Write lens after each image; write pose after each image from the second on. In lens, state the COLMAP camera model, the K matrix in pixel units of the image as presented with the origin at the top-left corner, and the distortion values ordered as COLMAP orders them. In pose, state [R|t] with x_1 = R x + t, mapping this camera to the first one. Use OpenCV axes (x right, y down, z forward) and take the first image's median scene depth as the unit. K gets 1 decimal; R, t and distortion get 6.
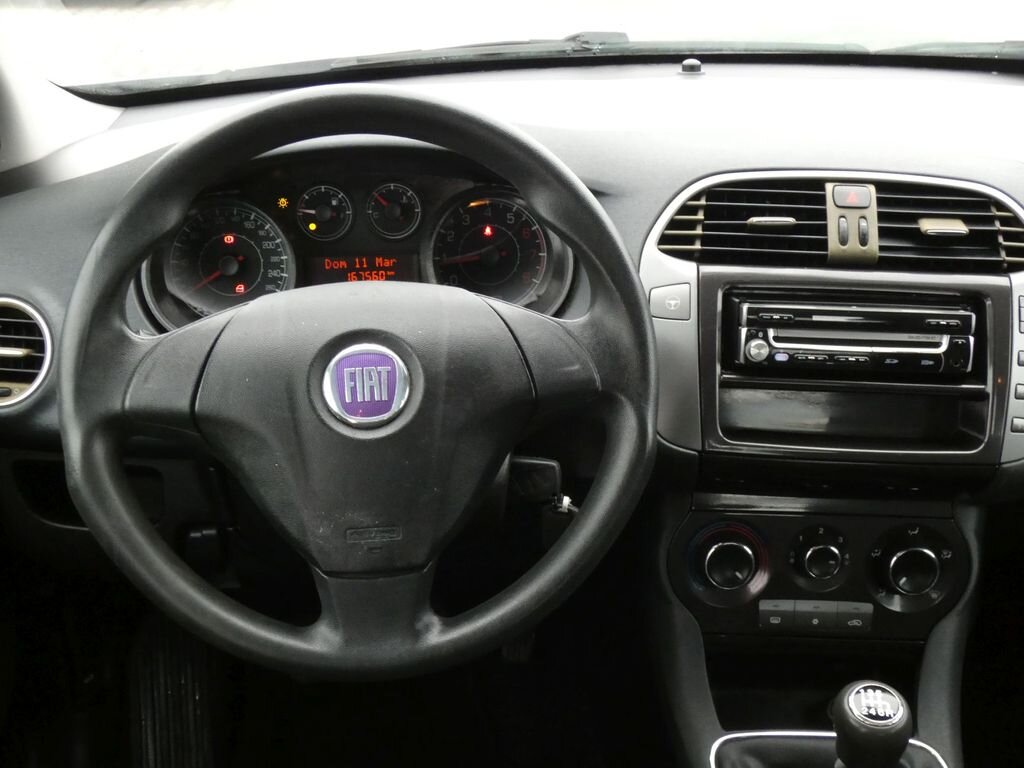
lens RADIAL K [[1376.8, 0, 511.1], [0, 1376.8, 383.4], [0, 0, 1]] dist [0.023287, 0.000000]
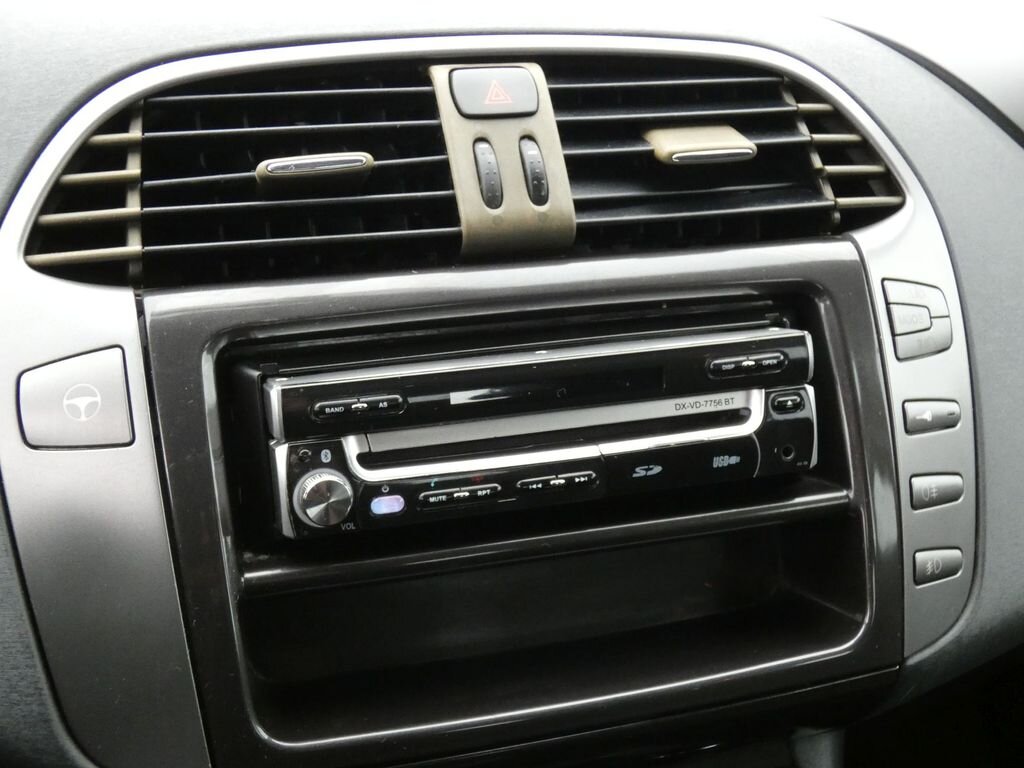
lens RADIAL K [[1376.8, 0, 530.4], [0, 1376.8, 357.6], [0, 0, 1]] dist [0.023287, 0.000000]
pose [[0.944047, -0.132046, 0.302223, 0.119599], [0.140144, 0.990118, -0.005166, -0.051383], [-0.298554, 0.047232, 0.953223, 0.601293]]
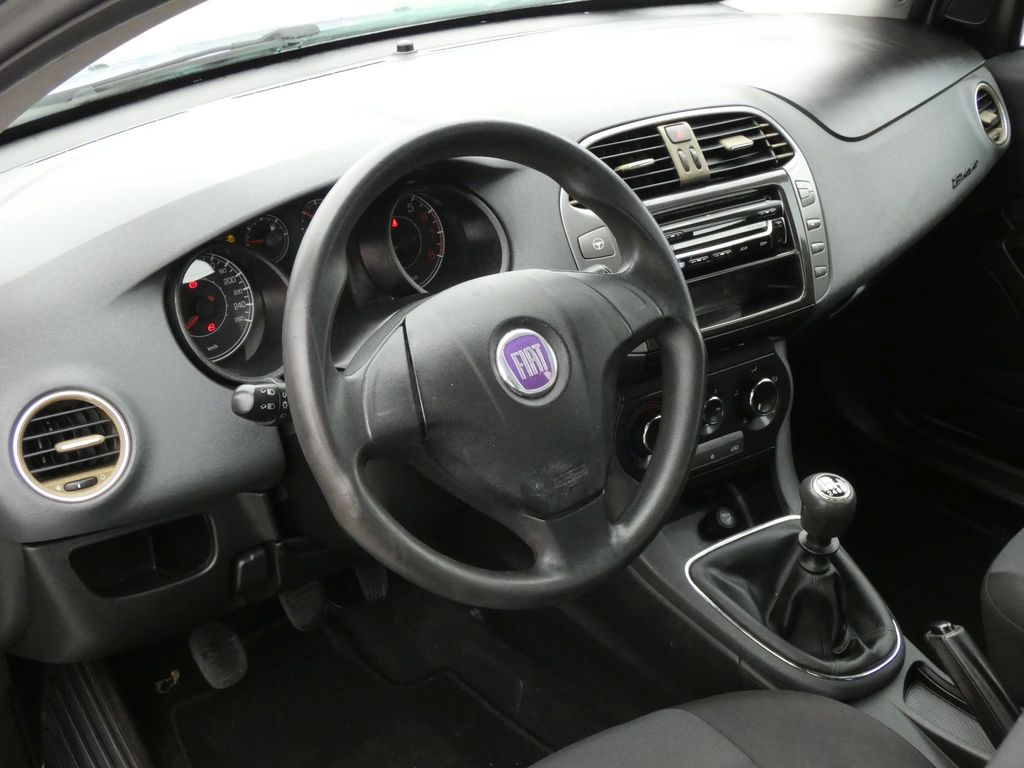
lens RADIAL K [[1376.8, 0, 509.2], [0, 1376.8, 381.8], [0, 0, 1]] dist [0.023287, 0.000000]
pose [[0.820344, -0.279369, 0.498988, -0.602417], [0.249398, 0.959978, 0.127450, -0.116736], [-0.514623, 0.019894, 0.857186, -0.028407]]
